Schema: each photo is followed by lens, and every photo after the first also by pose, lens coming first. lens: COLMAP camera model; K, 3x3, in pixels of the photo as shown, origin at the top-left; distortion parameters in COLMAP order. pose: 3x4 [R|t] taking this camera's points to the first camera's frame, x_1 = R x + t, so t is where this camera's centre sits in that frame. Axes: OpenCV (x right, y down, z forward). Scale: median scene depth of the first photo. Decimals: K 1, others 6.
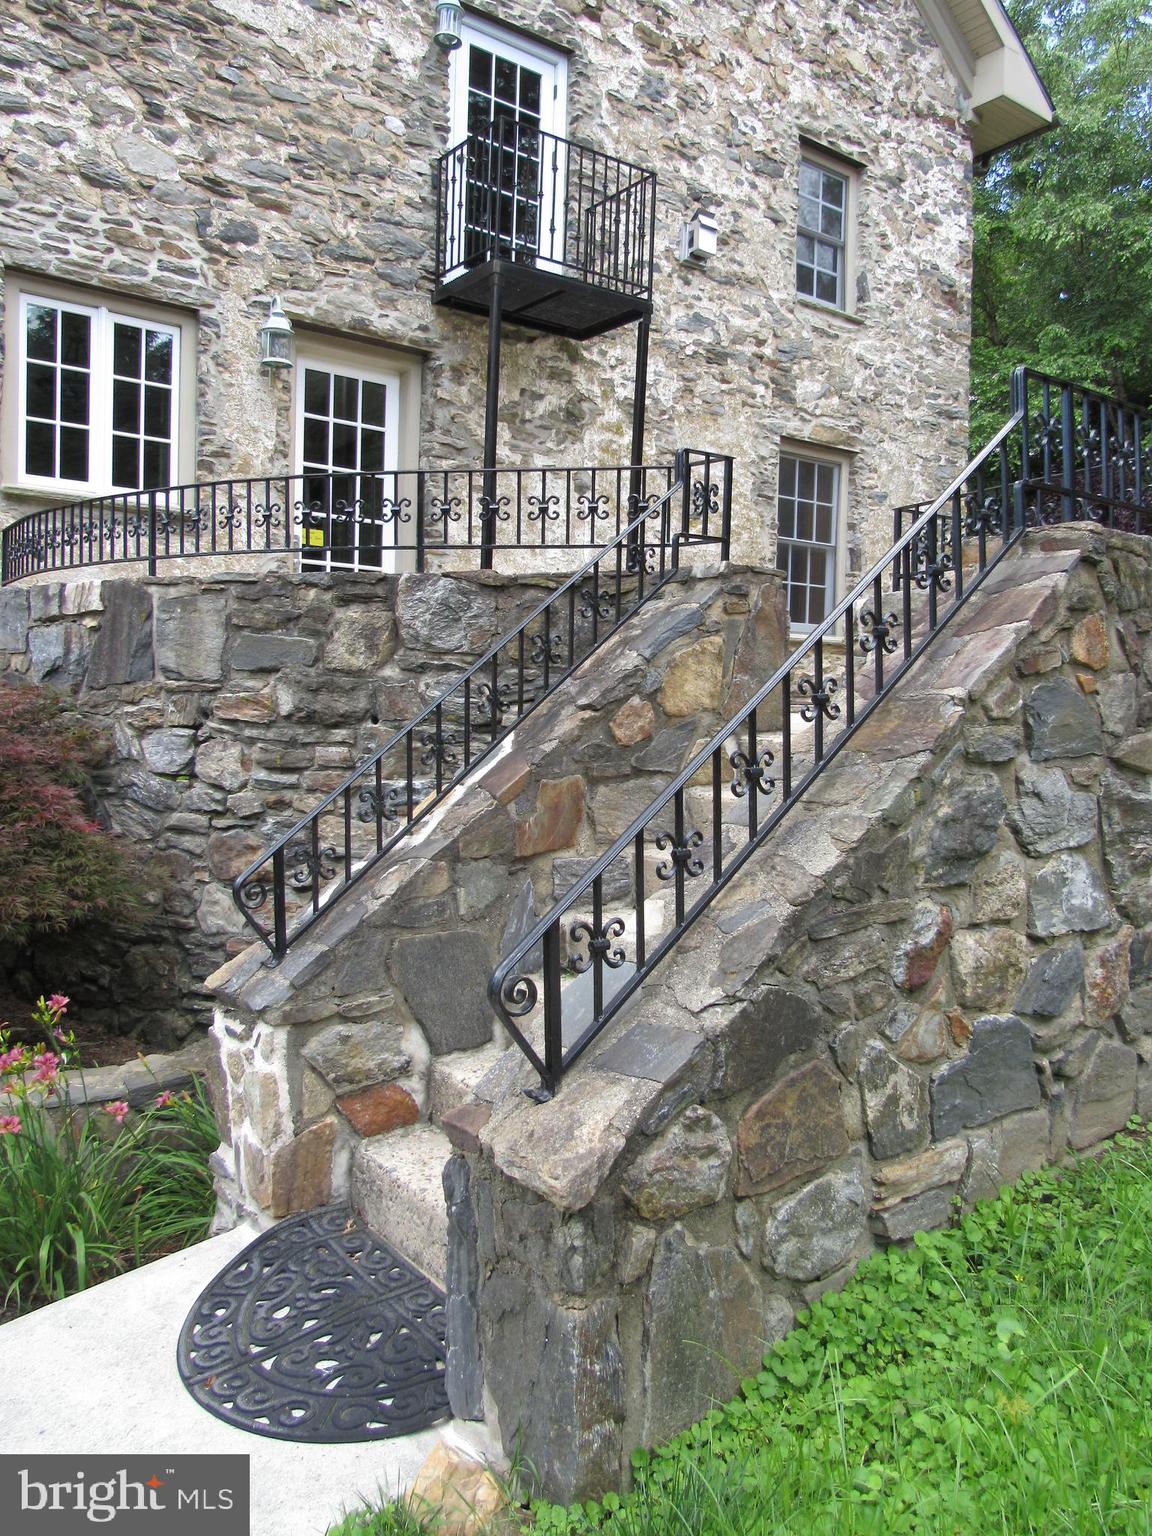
lens RADIAL K [[1106.4, 0, 573.1], [0, 1106.4, 764.4], [0, 0, 1]] dist [-0.028605, 0.002933]
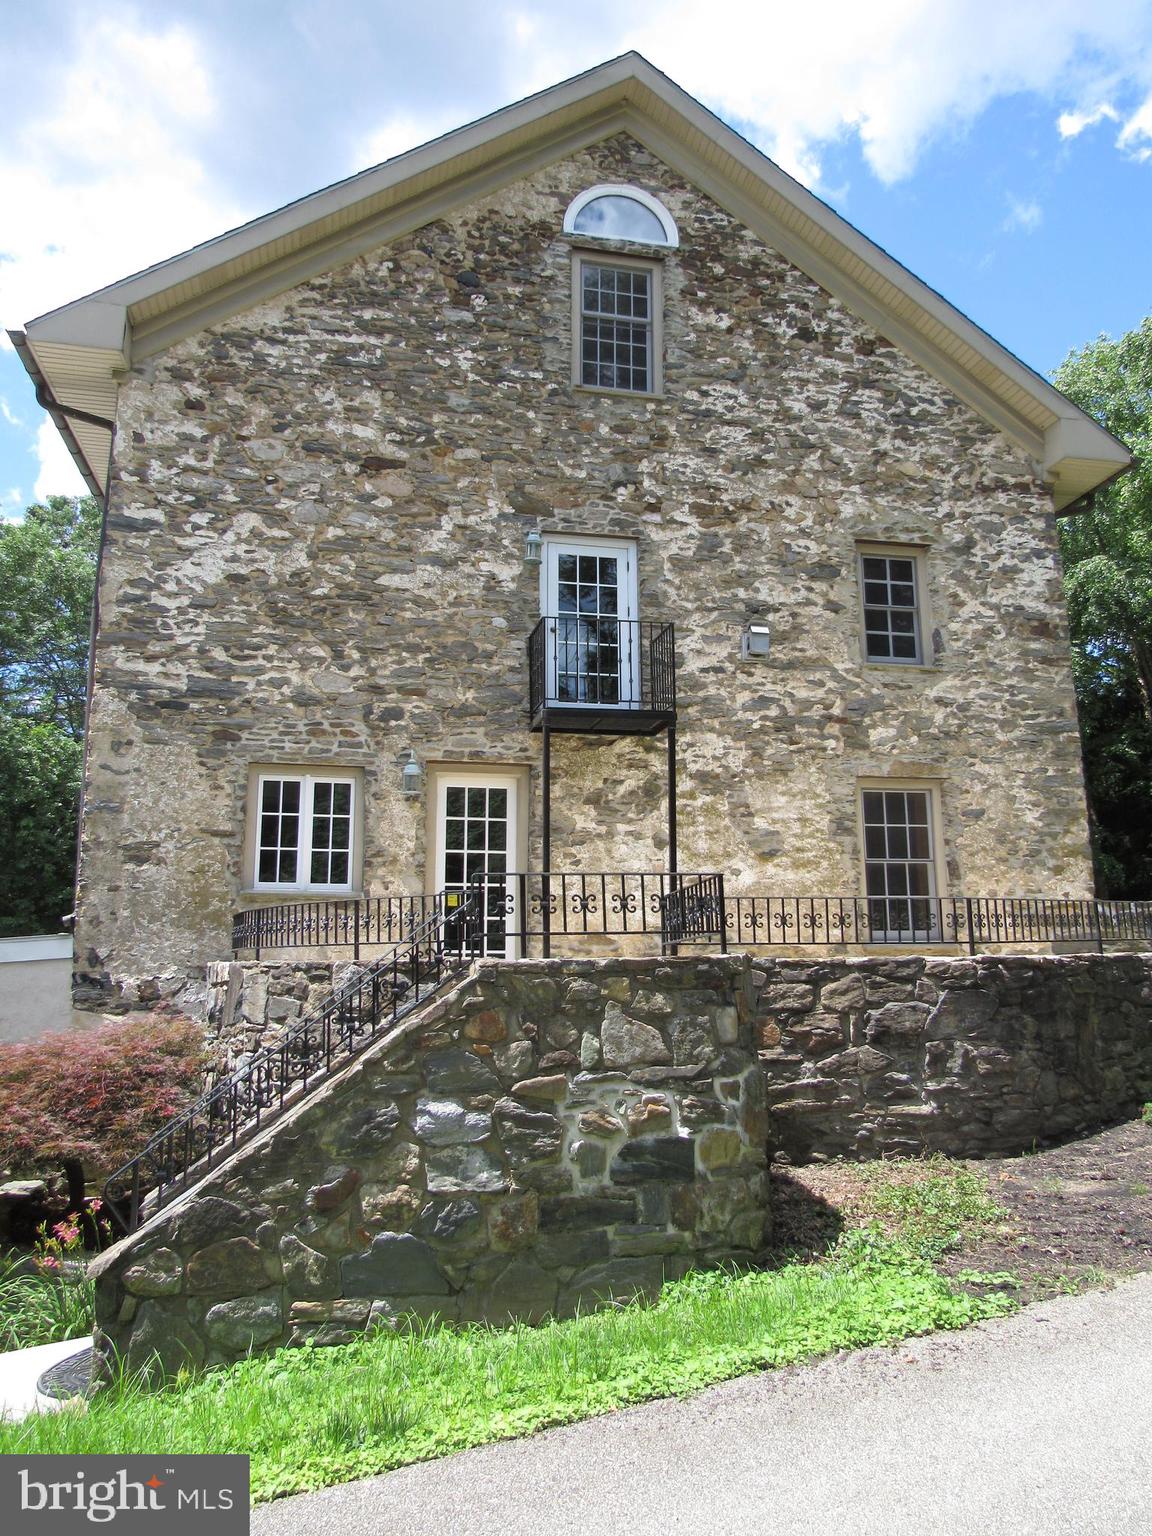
lens RADIAL K [[1106.4, 0, 579.9], [0, 1106.4, 770.8], [0, 0, 1]] dist [-0.028605, 0.002933]
pose [[0.908895, -0.100509, -0.404731, 0.469262], [0.004416, 0.972787, -0.231660, -0.032896], [0.417001, 0.208768, 0.884605, -0.218703]]
